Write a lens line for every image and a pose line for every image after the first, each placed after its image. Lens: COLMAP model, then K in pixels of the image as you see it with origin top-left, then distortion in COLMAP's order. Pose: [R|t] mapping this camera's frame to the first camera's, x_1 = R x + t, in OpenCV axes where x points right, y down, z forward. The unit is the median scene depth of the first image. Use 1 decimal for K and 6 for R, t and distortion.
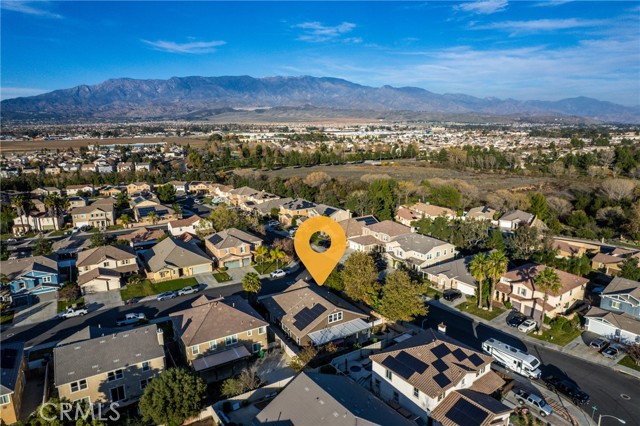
lens RADIAL K [[423.9, 0, 320.0], [0, 423.9, 213.0], [0, 0, 1]] dist [-0.031494, 0.001681]
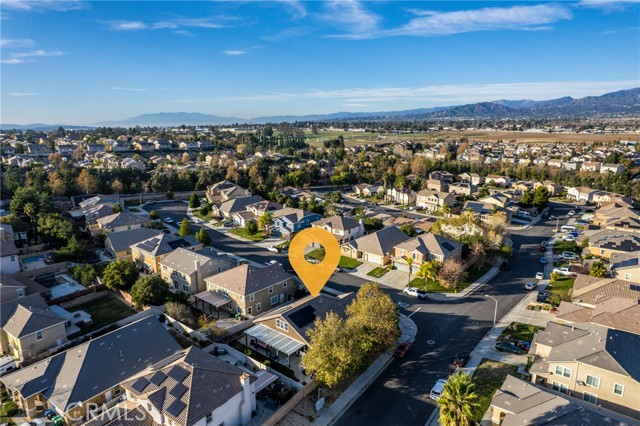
lens RADIAL K [[423.9, 0, 320.0], [0, 423.9, 213.0], [0, 0, 1]] dist [-0.031494, 0.001681]
pose [[0.296397, 0.214360, -0.930698, 0.678519], [-0.199809, 0.966840, 0.159051, -0.124705], [0.933930, 0.138820, 0.329400, 0.557977]]
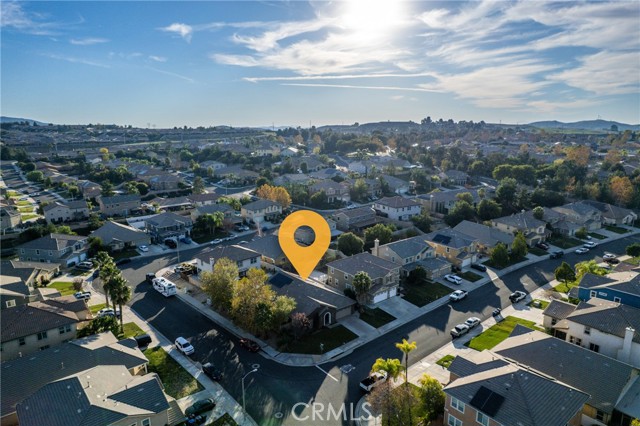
lens RADIAL K [[423.9, 0, 320.0], [0, 423.9, 213.0], [0, 0, 1]] dist [-0.031494, 0.001681]
pose [[-0.996130, 0.032674, -0.081590, 0.002217], [-0.004028, 0.910379, 0.413756, -0.353843], [0.087797, 0.412484, -0.906724, 1.605999]]
